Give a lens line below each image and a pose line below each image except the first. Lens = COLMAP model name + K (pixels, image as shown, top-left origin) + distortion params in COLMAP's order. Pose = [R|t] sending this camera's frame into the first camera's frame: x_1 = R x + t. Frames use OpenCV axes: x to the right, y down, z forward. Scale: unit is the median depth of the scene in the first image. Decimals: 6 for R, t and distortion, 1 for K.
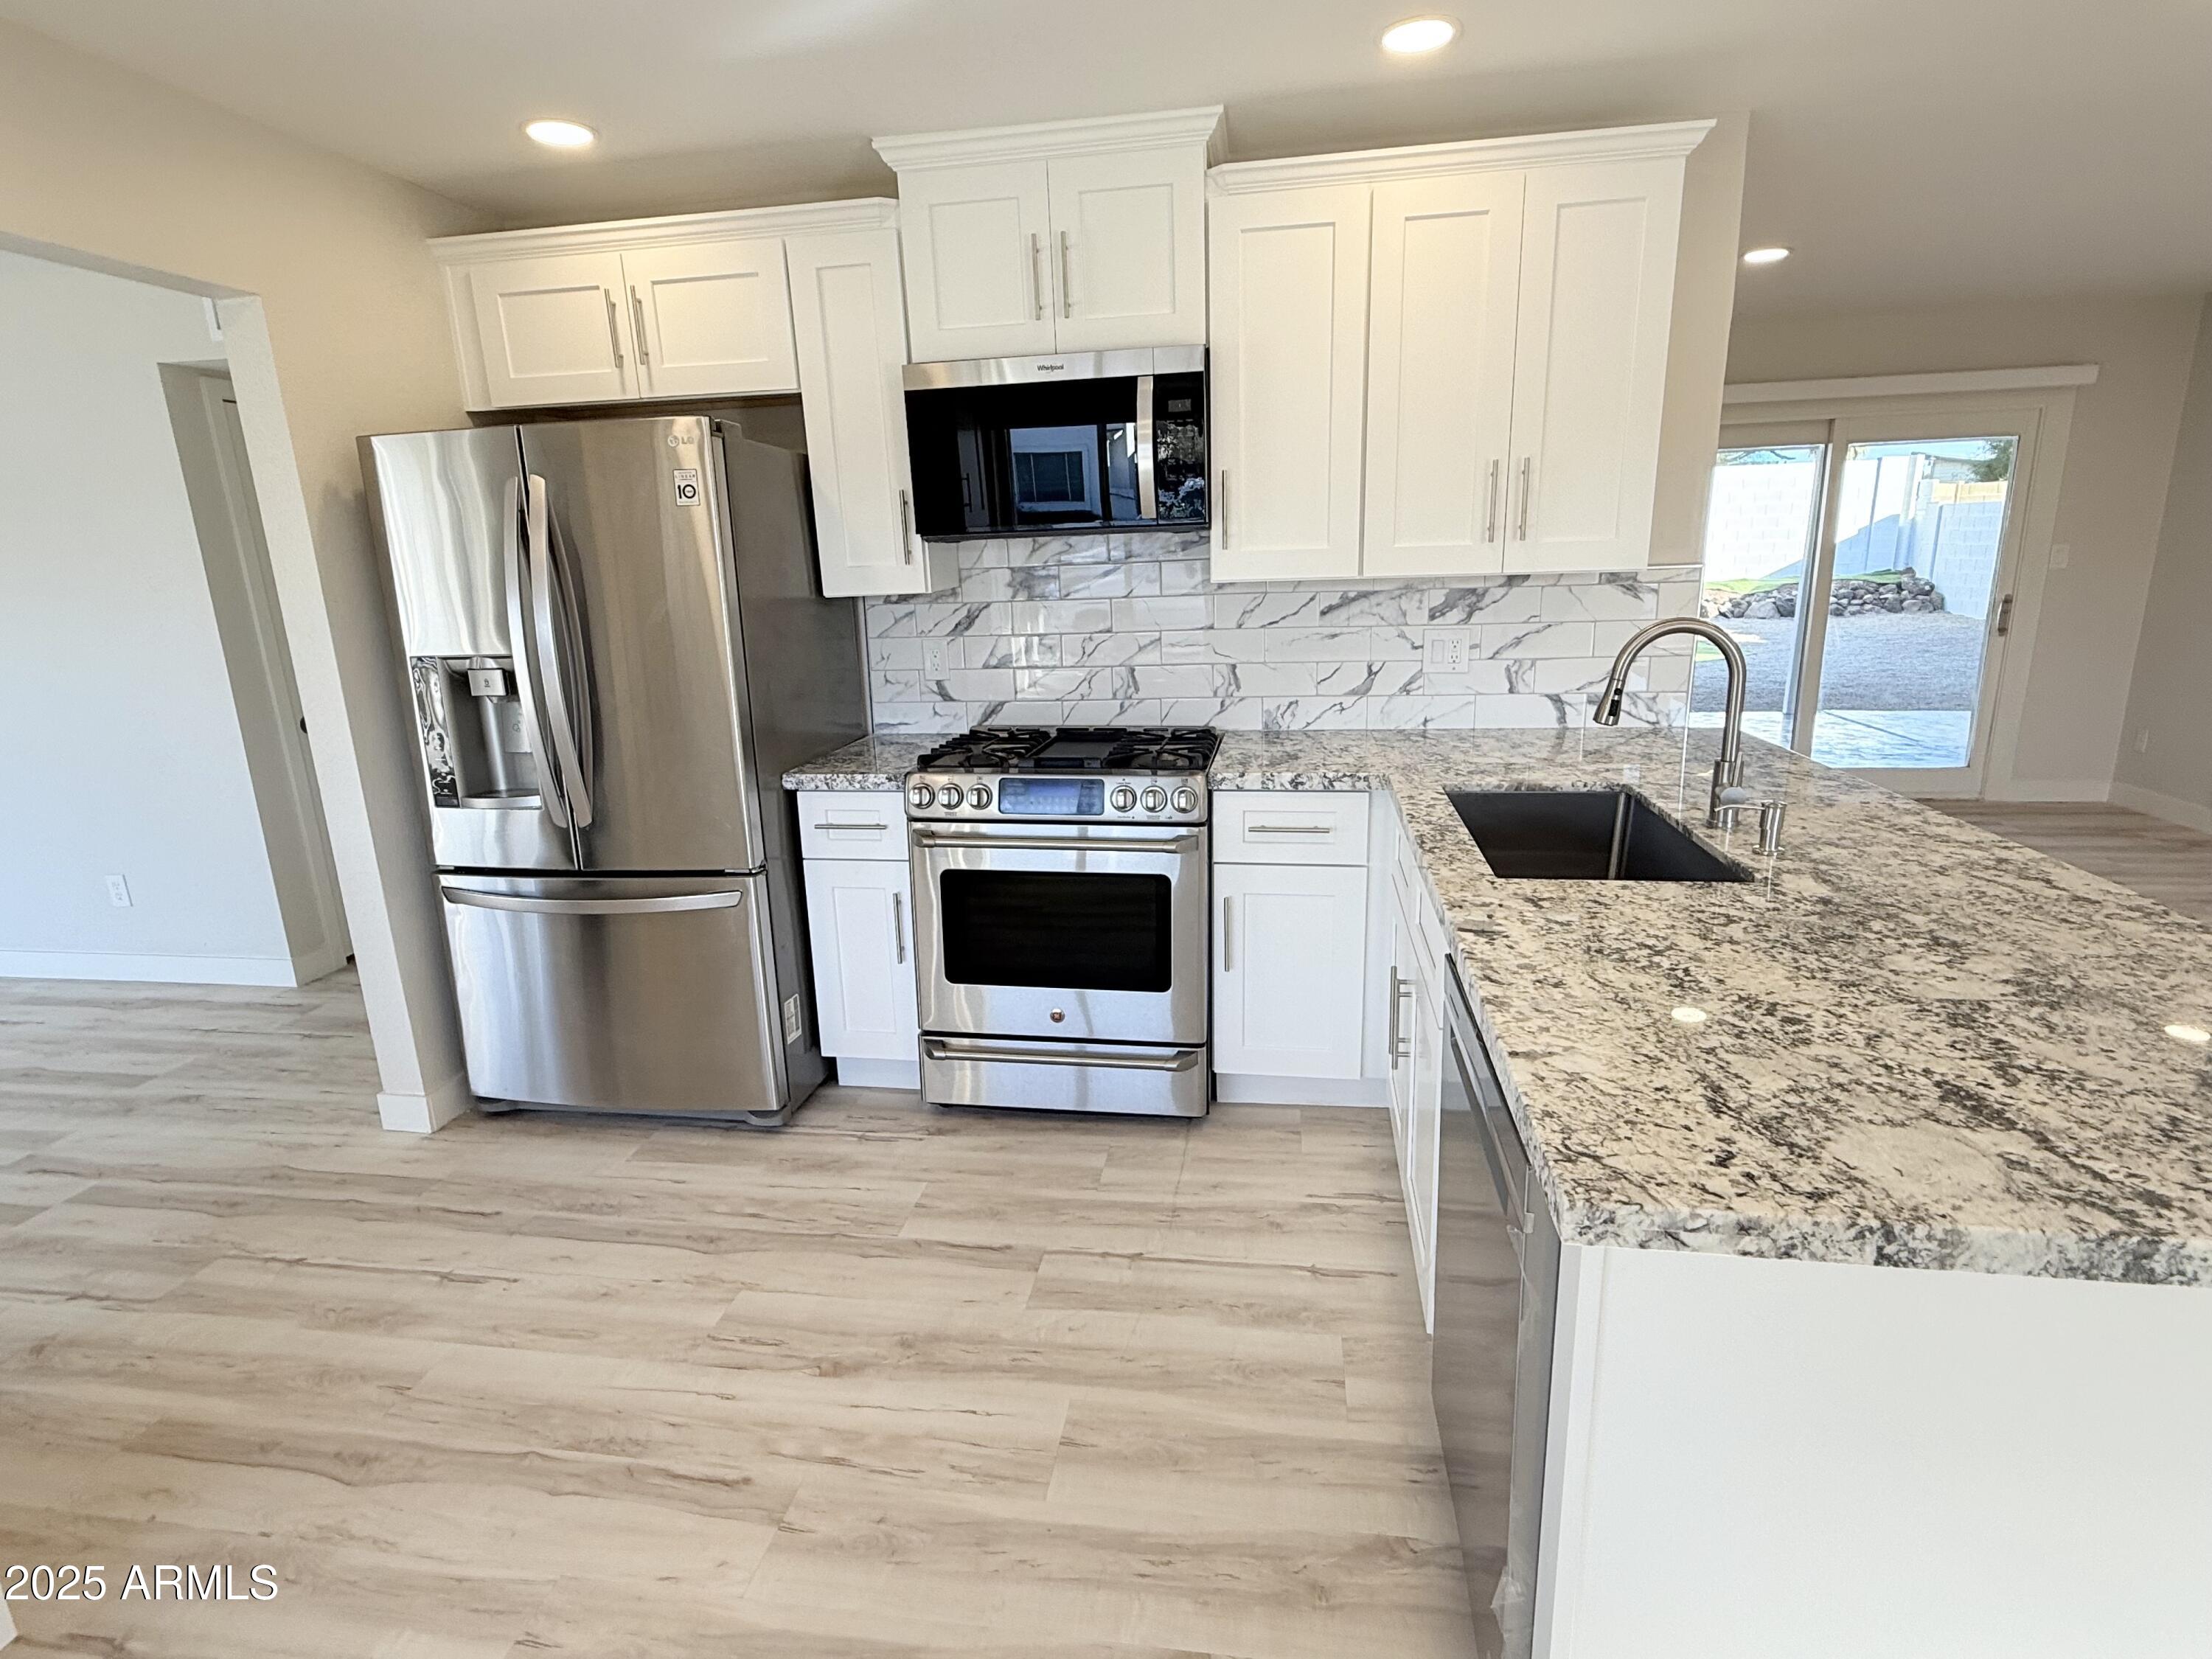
lens RADIAL K [[1121.1, 0, 1099.6], [0, 1121.1, 830.7], [0, 0, 1]] dist [0.002568, -0.001083]
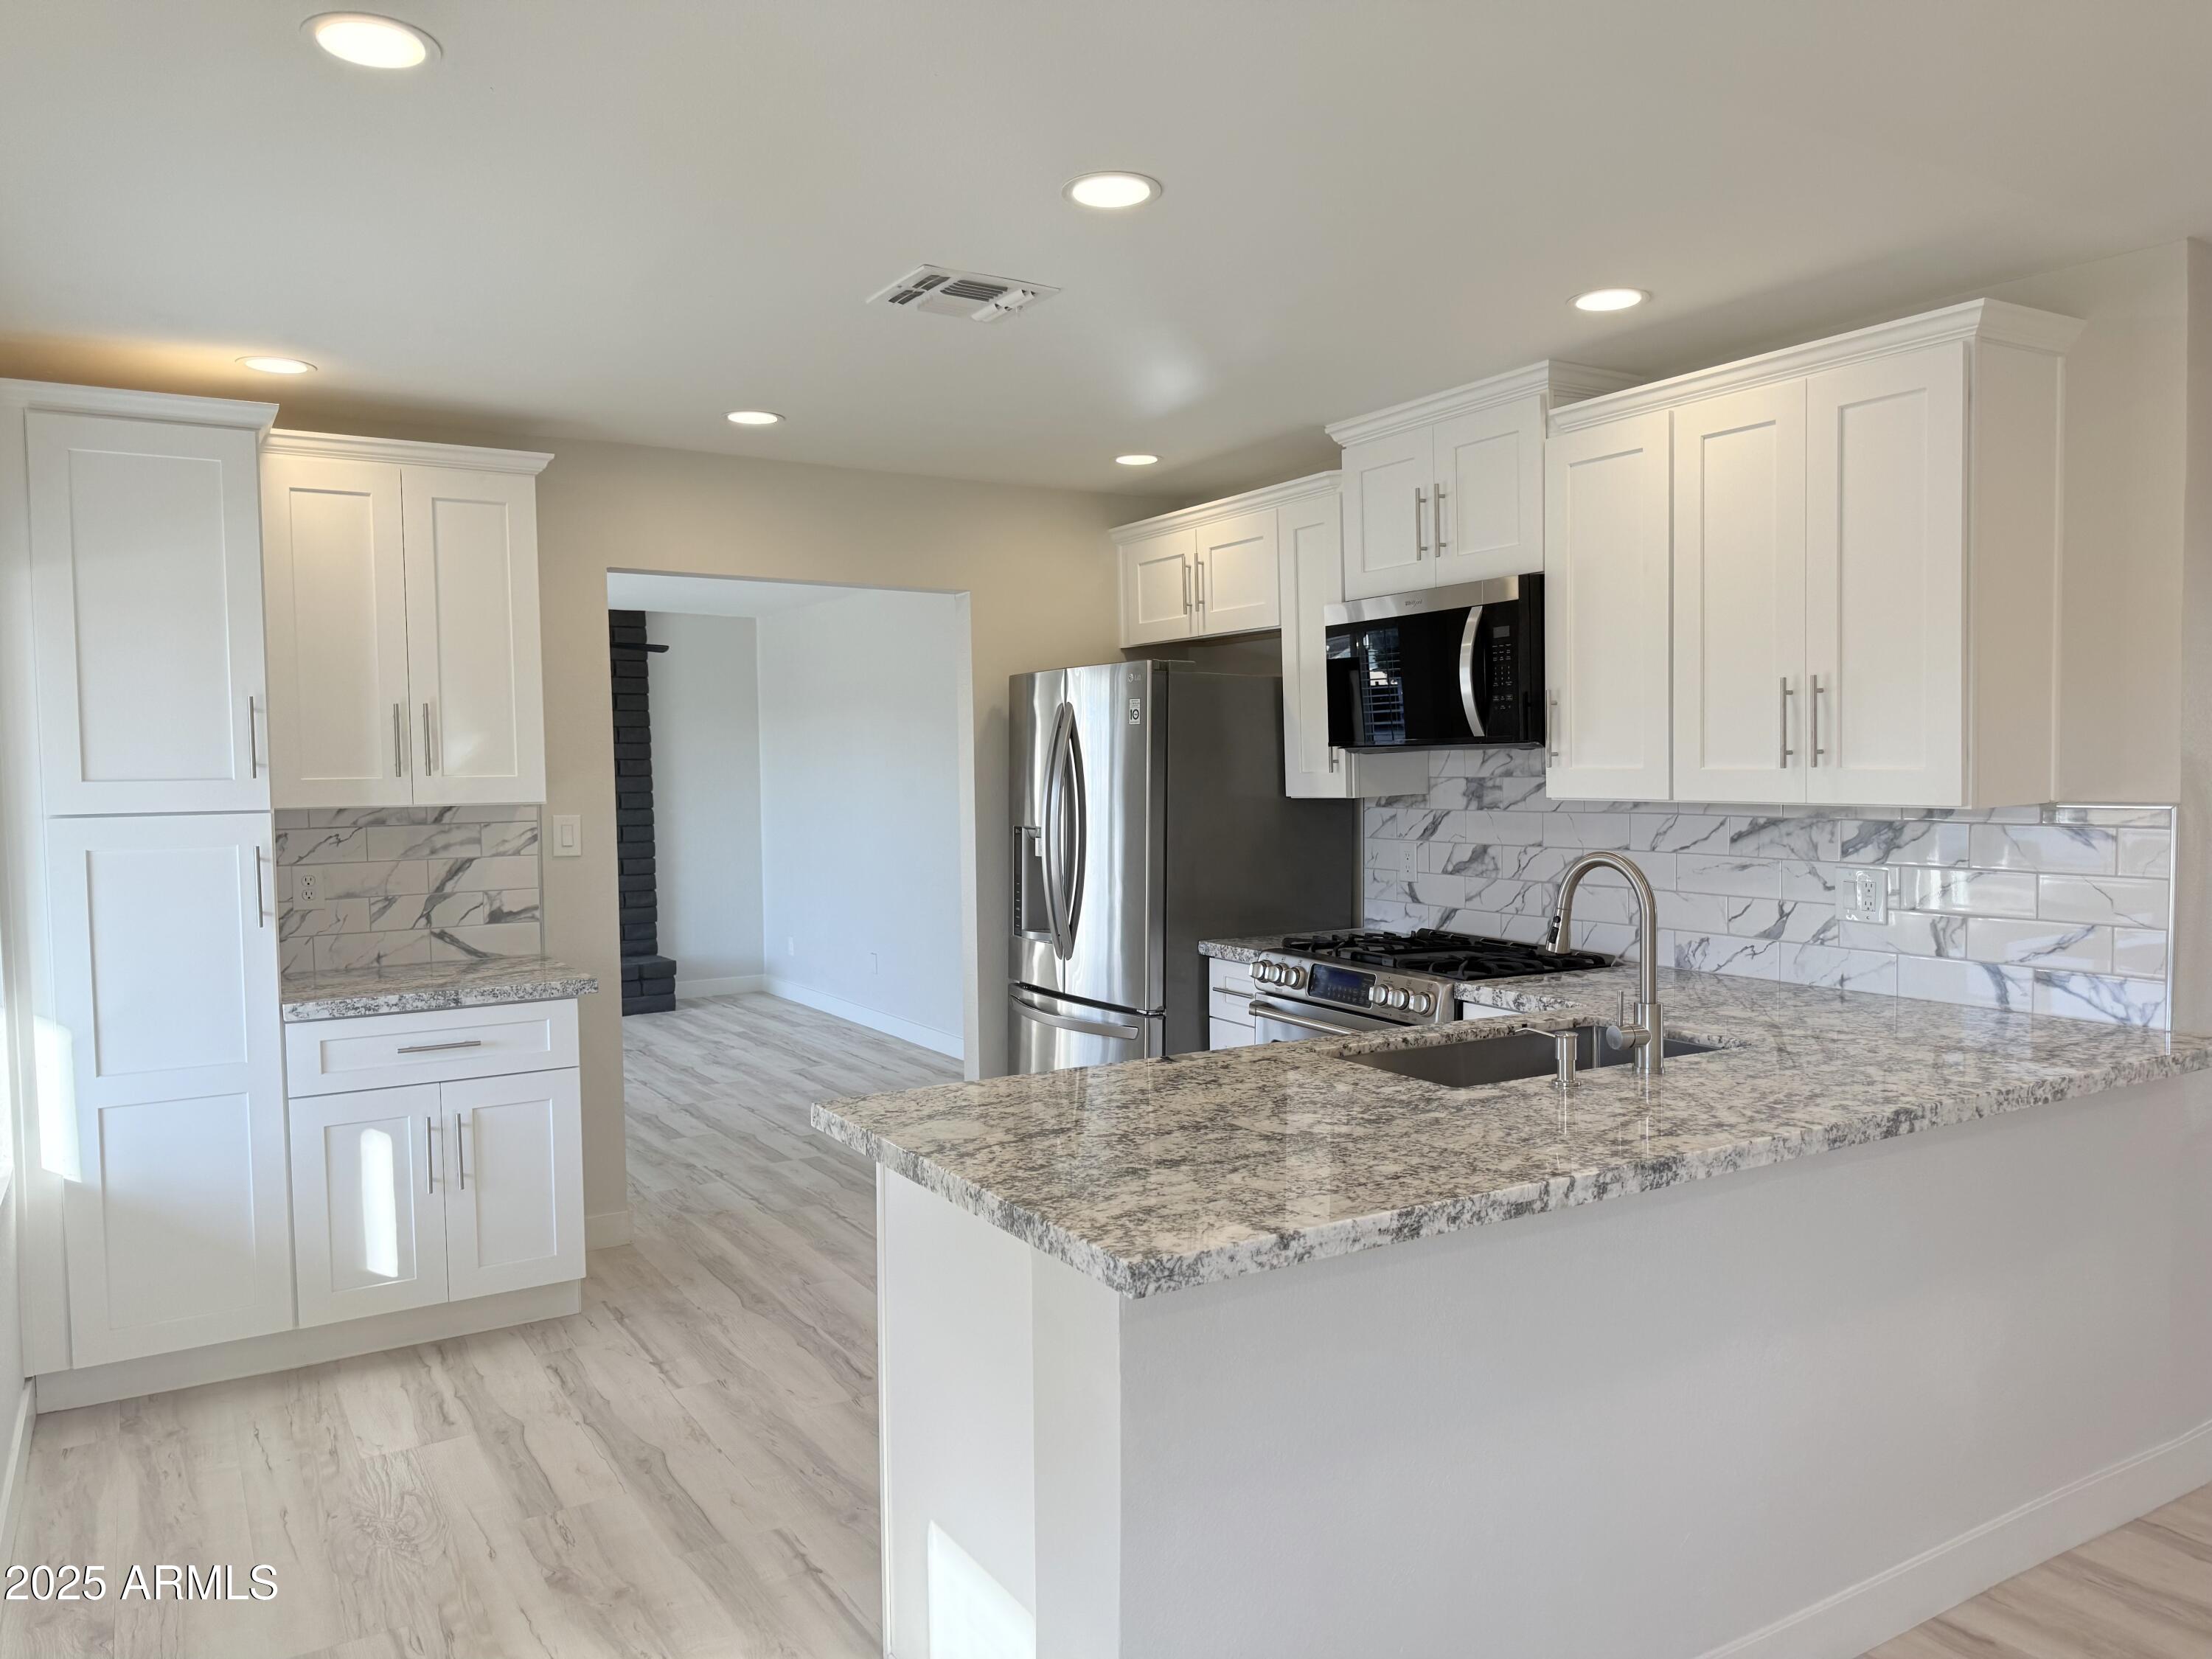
lens RADIAL K [[1556.6, 0, 1119.4], [0, 1556.6, 841.1], [0, 0, 1]] dist [0.103798, -0.151340]
pose [[0.657134, 0.064702, -0.750992, 0.930329], [-0.193985, 0.977268, -0.085545, 0.003826], [0.728385, 0.201896, 0.654747, -0.168329]]
